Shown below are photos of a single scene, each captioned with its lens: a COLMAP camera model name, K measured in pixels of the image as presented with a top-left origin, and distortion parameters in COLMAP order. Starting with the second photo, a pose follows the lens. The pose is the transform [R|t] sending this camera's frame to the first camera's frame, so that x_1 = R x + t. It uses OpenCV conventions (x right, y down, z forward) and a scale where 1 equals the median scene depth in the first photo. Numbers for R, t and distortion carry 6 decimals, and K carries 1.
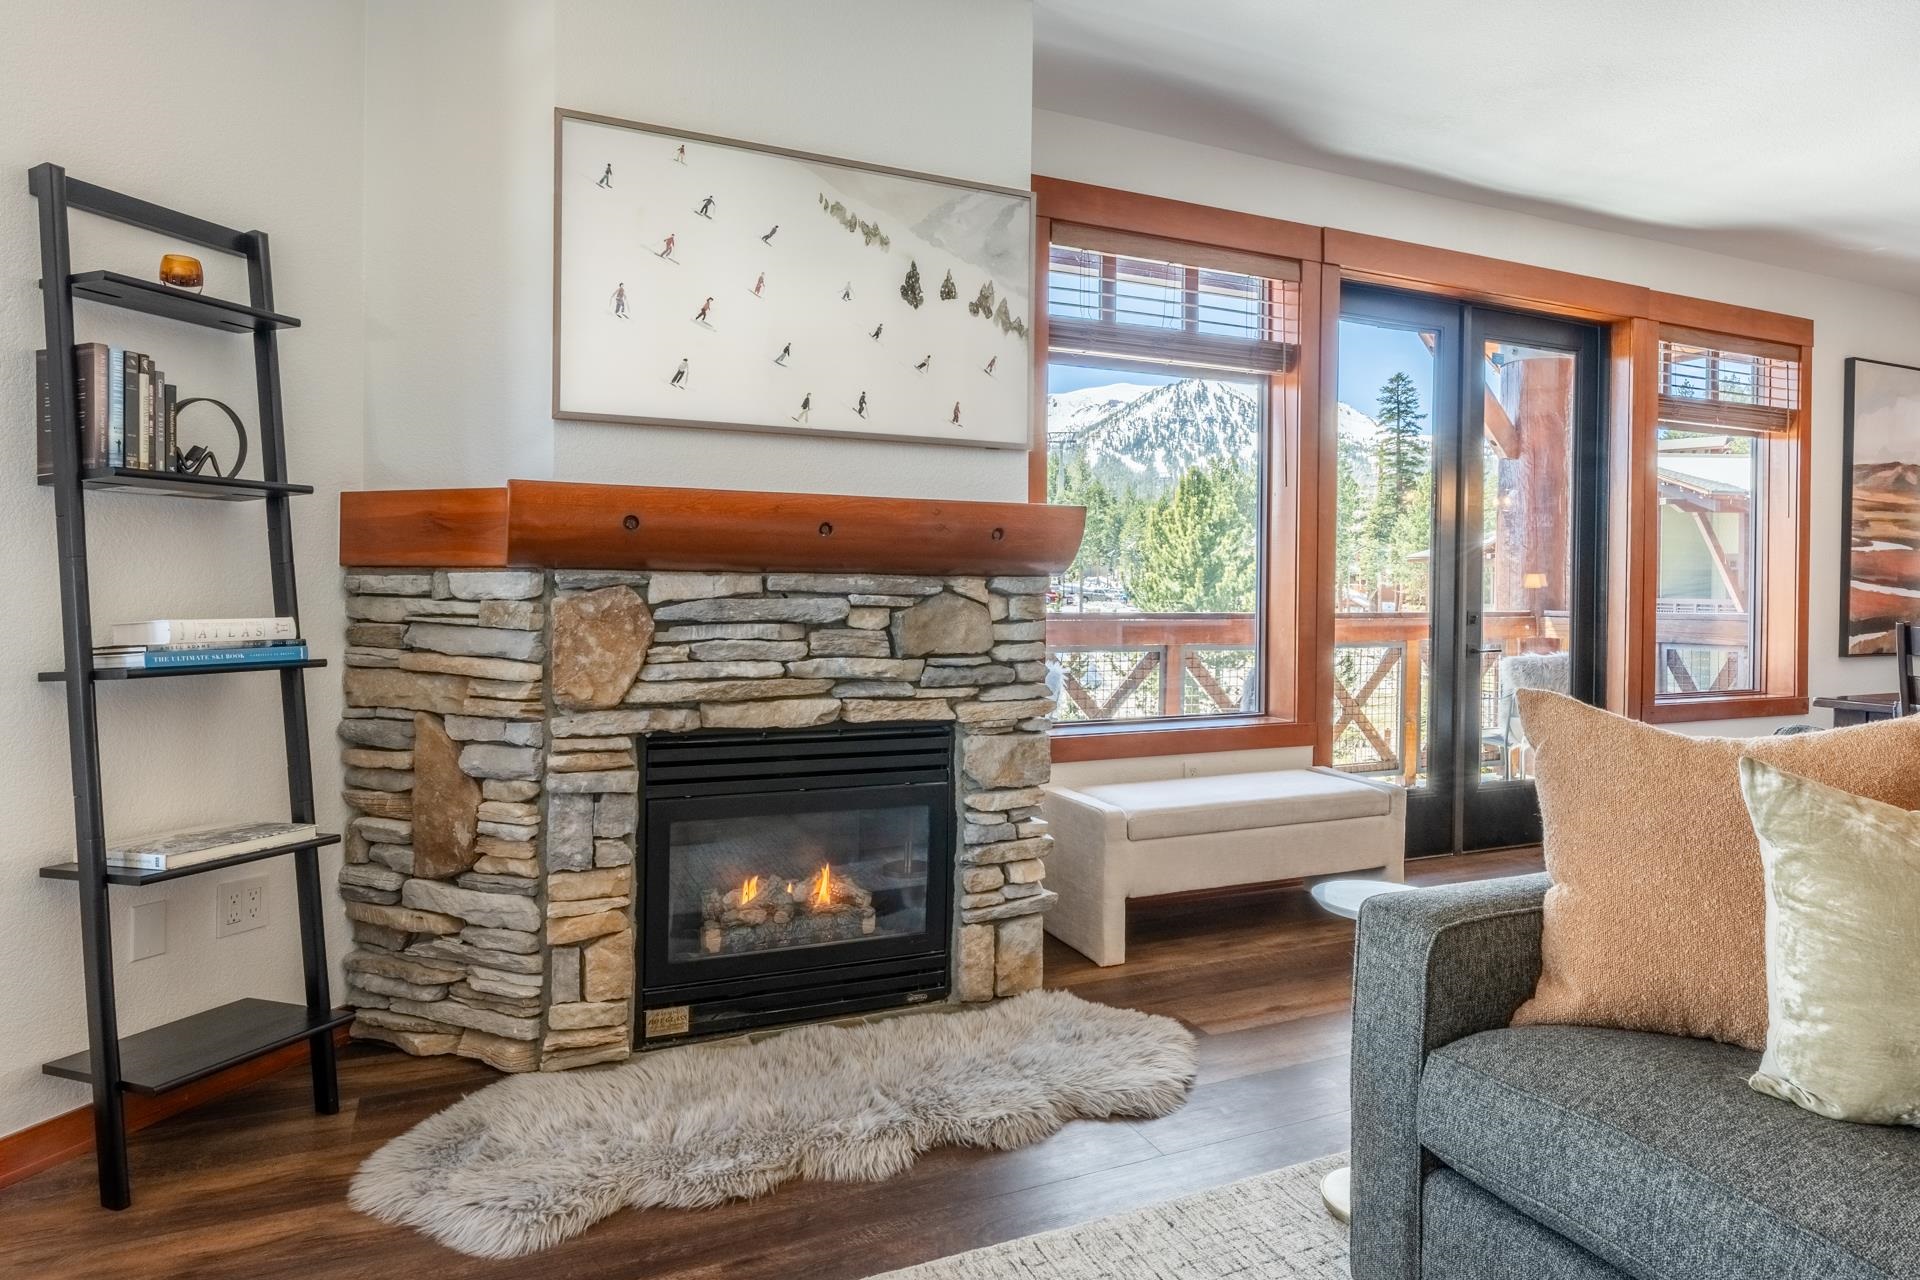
lens RADIAL K [[1111.1, 0, 982.7], [0, 1111.1, 598.4], [0, 0, 1]] dist [-0.000791, -0.006735]
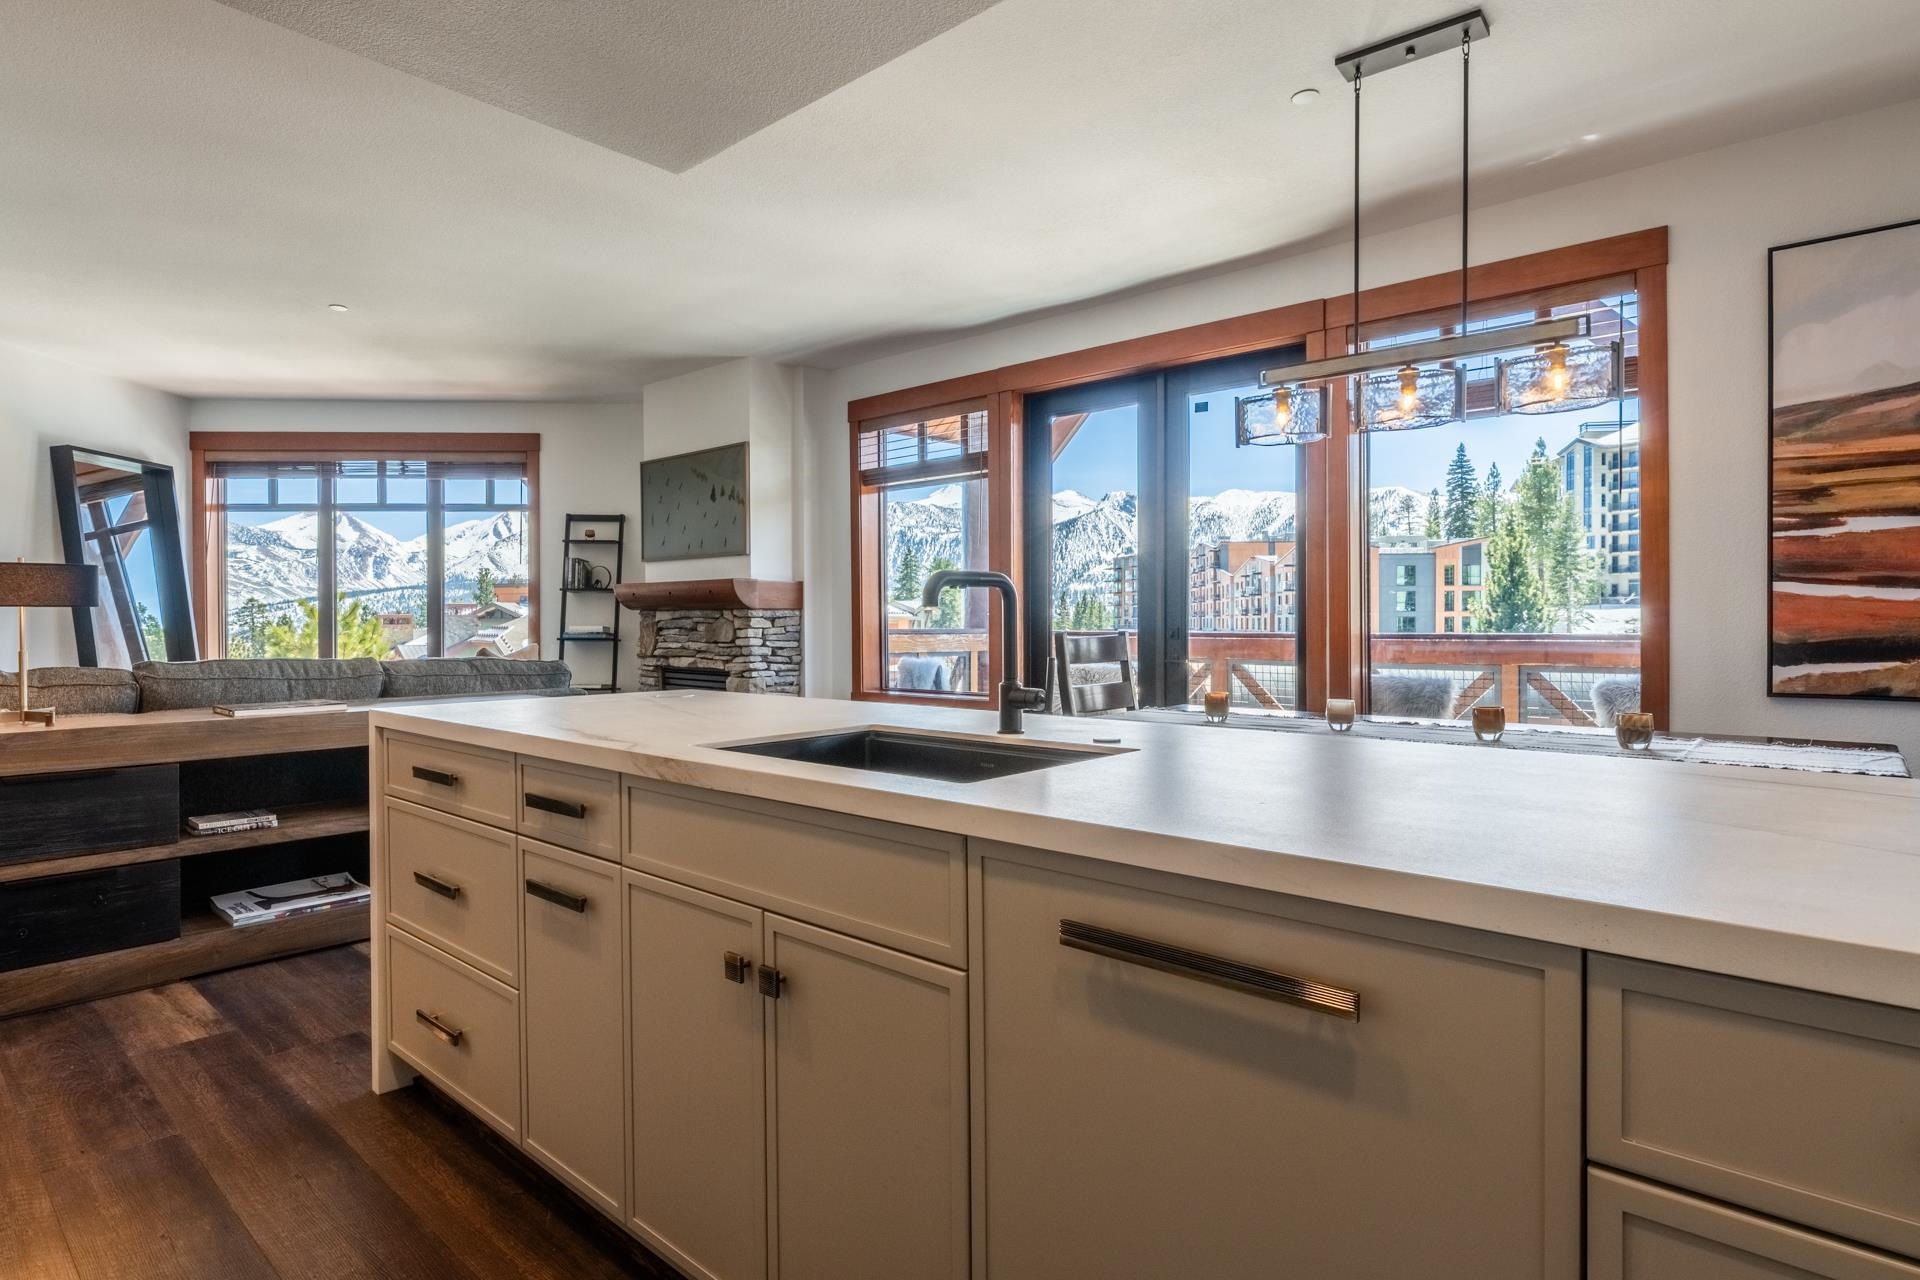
lens RADIAL K [[1017.3, 0, 972.1], [0, 1017.3, 628.5], [0, 0, 1]] dist [-0.004152, -0.003607]
pose [[0.405189, -0.003691, -0.914225, 1.552004], [-0.001671, 0.999987, -0.004778, 0.021111], [0.914231, 0.003464, 0.405178, 0.419186]]
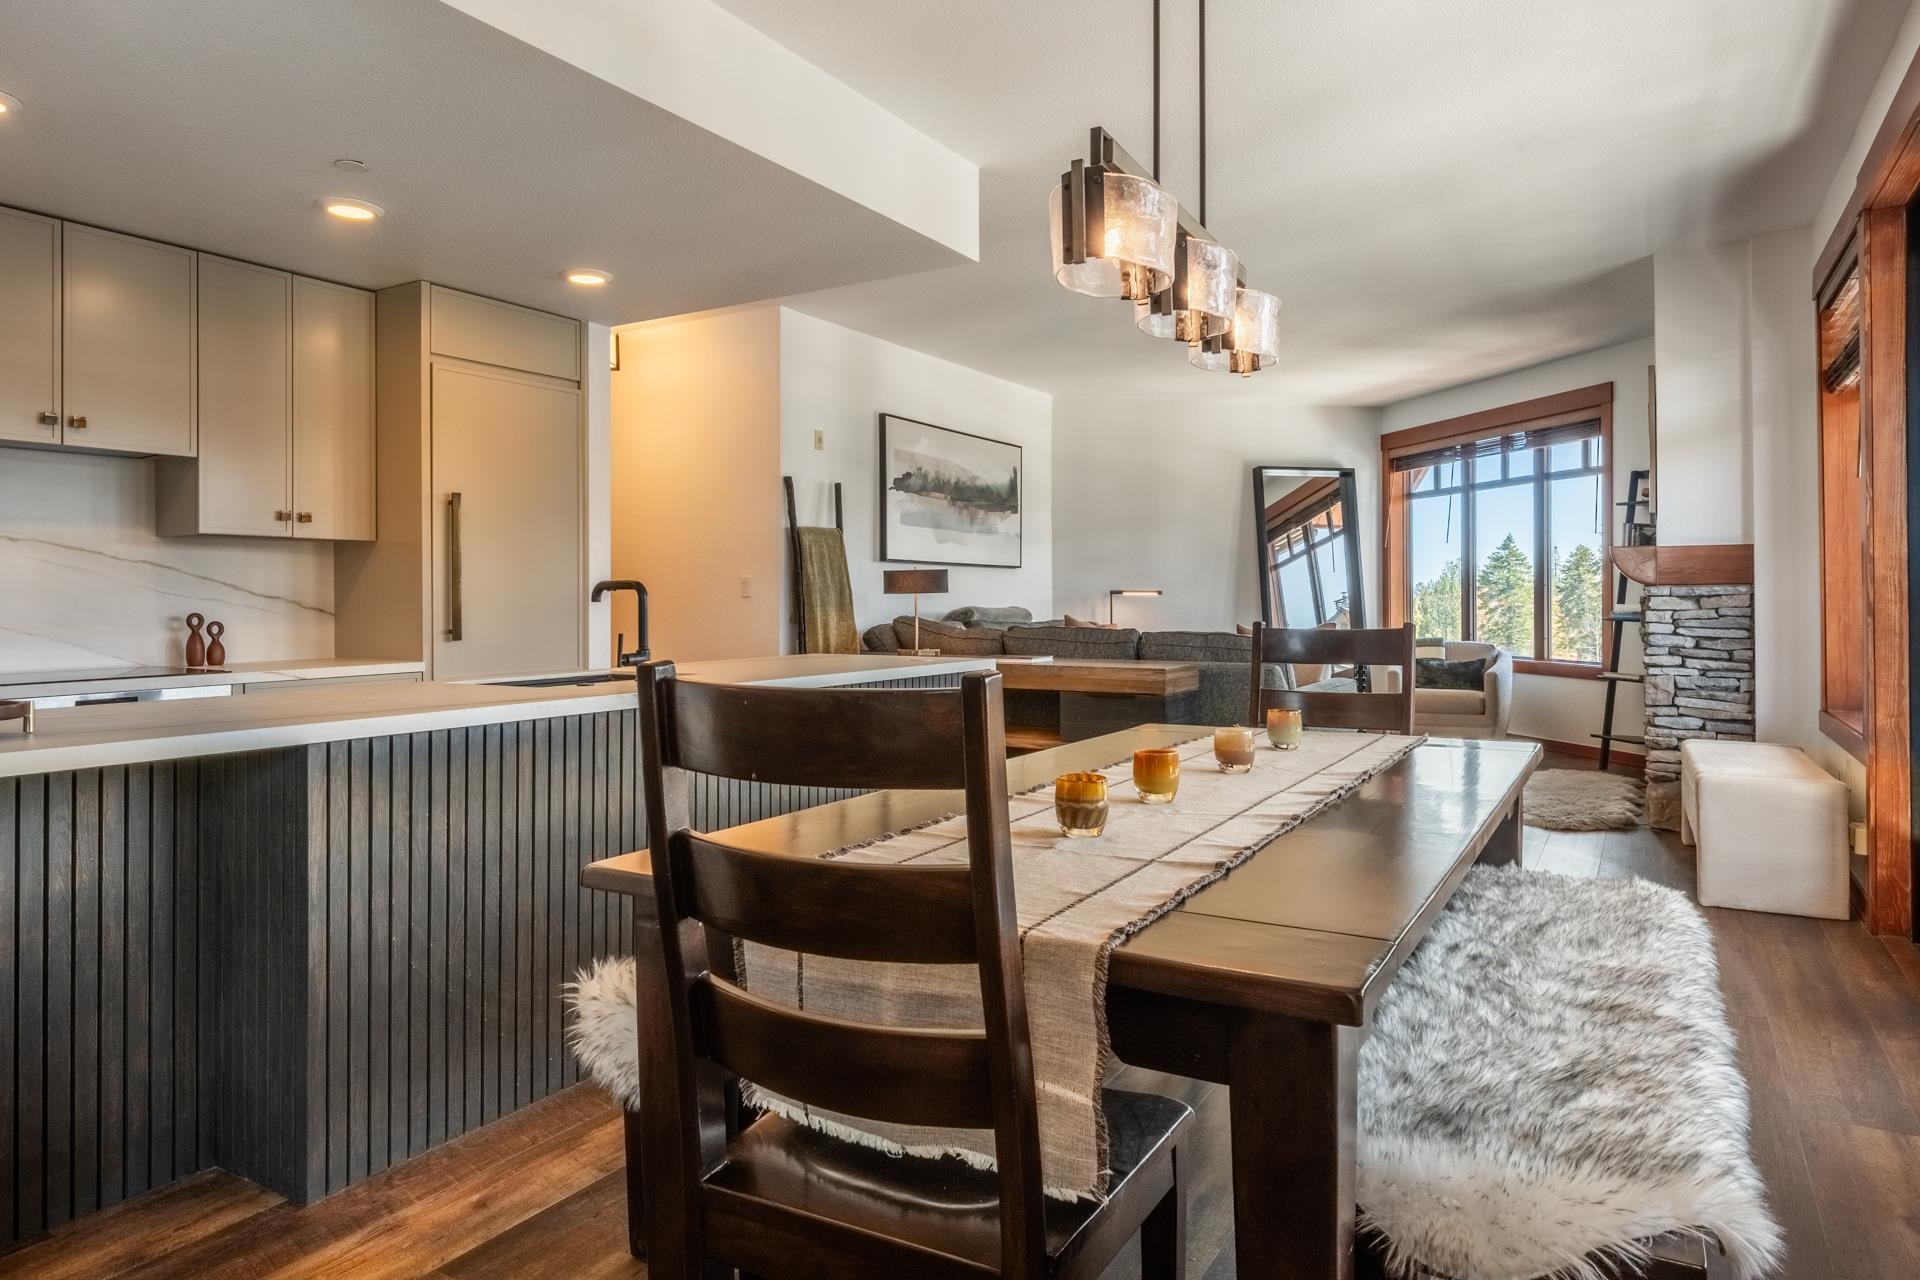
lens RADIAL K [[1149.0, 0, 945.0], [0, 1149.0, 608.6], [0, 0, 1]] dist [-0.010077, -0.003520]
pose [[-0.831829, -0.000754, -0.555032, 1.422117], [-0.010252, 0.999849, 0.014007, 0.002119], [0.554938, 0.017342, -0.831711, 1.362220]]
